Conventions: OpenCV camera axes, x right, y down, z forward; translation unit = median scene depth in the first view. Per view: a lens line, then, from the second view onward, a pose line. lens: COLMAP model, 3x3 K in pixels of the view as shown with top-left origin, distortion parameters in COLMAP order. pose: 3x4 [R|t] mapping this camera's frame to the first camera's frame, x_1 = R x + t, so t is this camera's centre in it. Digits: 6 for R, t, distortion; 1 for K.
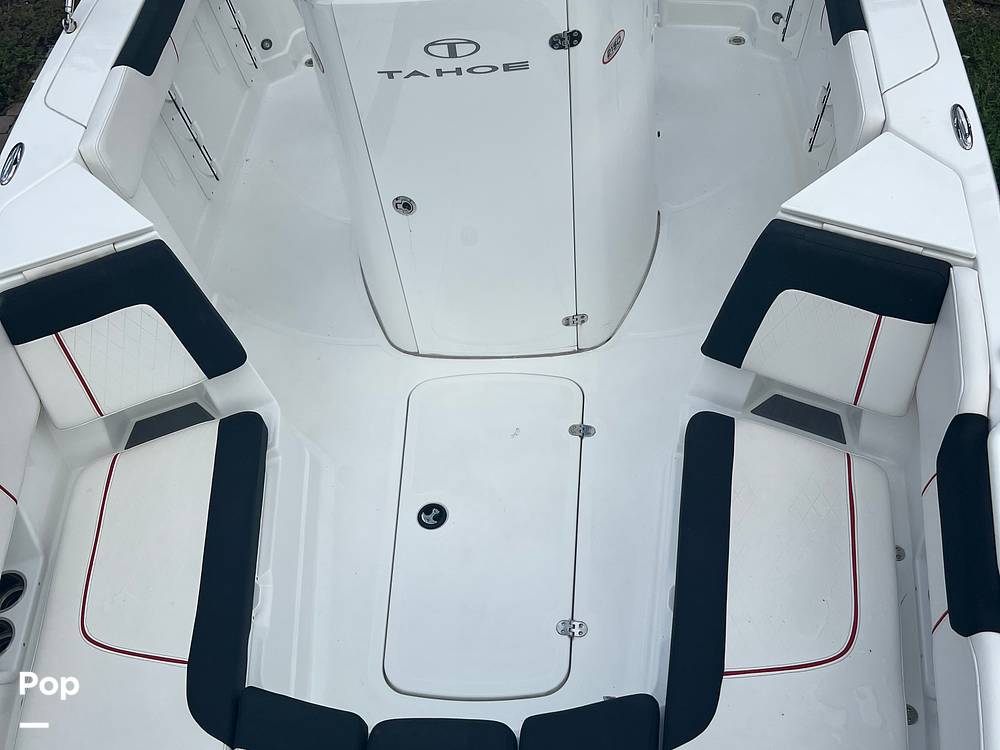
lens RADIAL K [[1035.3, 0, 502.7], [0, 1035.3, 374.5], [0, 0, 1]] dist [0.065570, -0.125569]
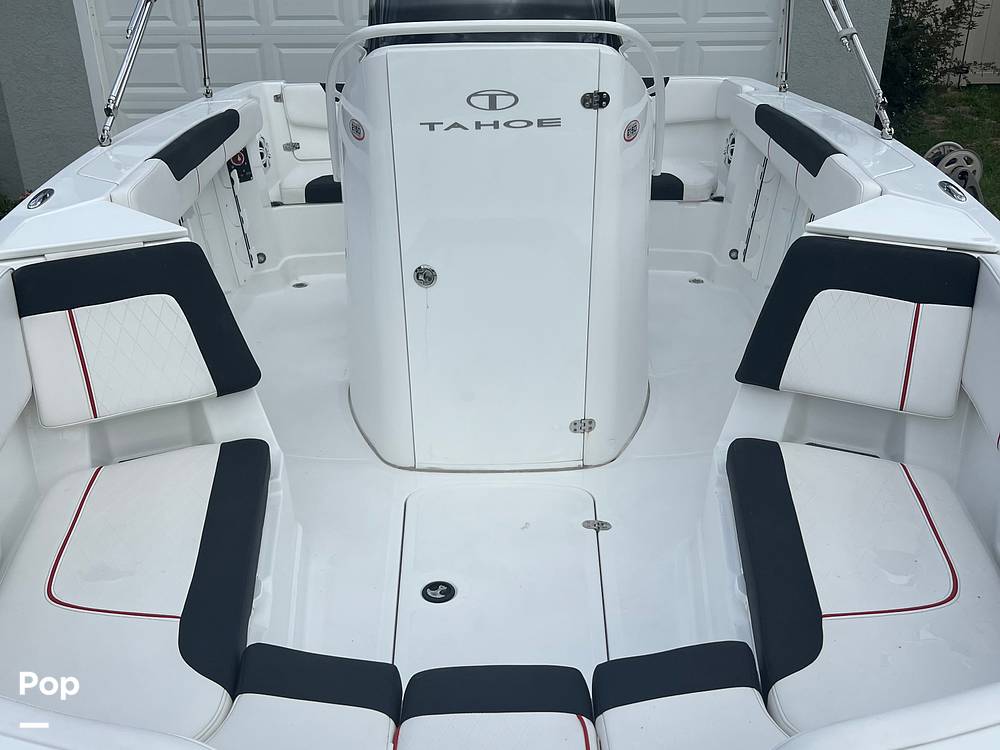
lens RADIAL K [[1035.3, 0, 502.7], [0, 1035.3, 374.5], [0, 0, 1]] dist [0.065570, -0.125569]
pose [[0.994969, 0.049385, 0.087166, -0.116019], [-0.007336, 0.903640, -0.428231, 0.403512], [-0.099915, 0.425437, 0.899456, 0.136258]]
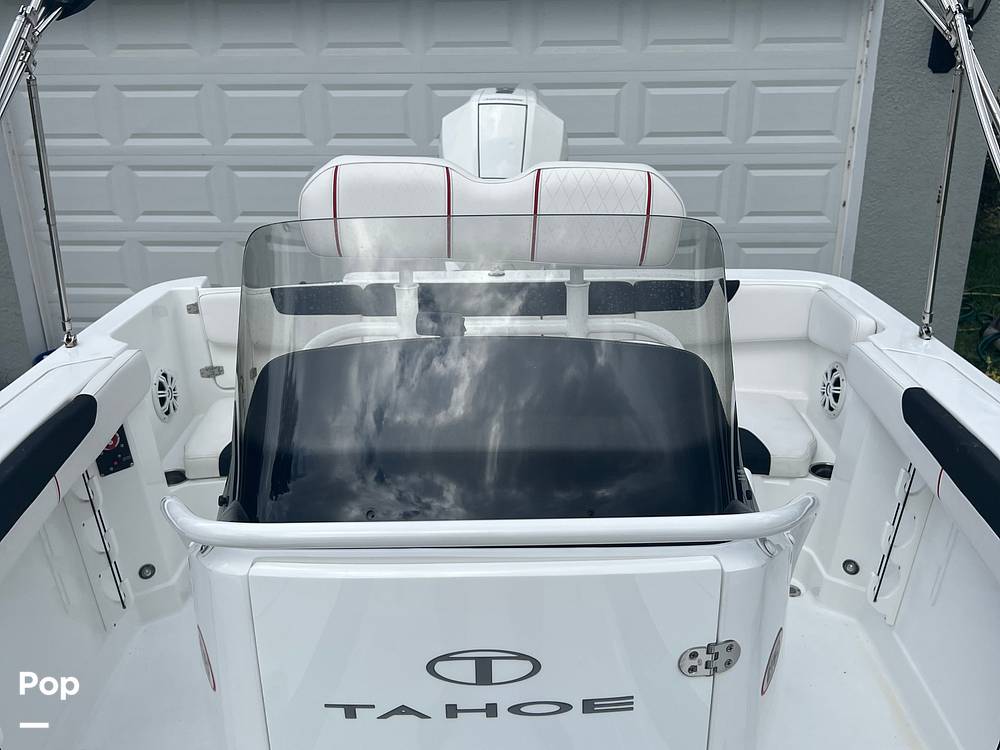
lens RADIAL K [[1023.3, 0, 500.3], [0, 1023.3, 344.0], [0, 0, 1]] dist [0.060802, -0.112168]
pose [[0.995382, 0.055682, 0.078190, -0.085239], [-0.012414, 0.882392, -0.470350, -0.213657], [-0.095185, 0.467208, 0.879009, 0.486646]]
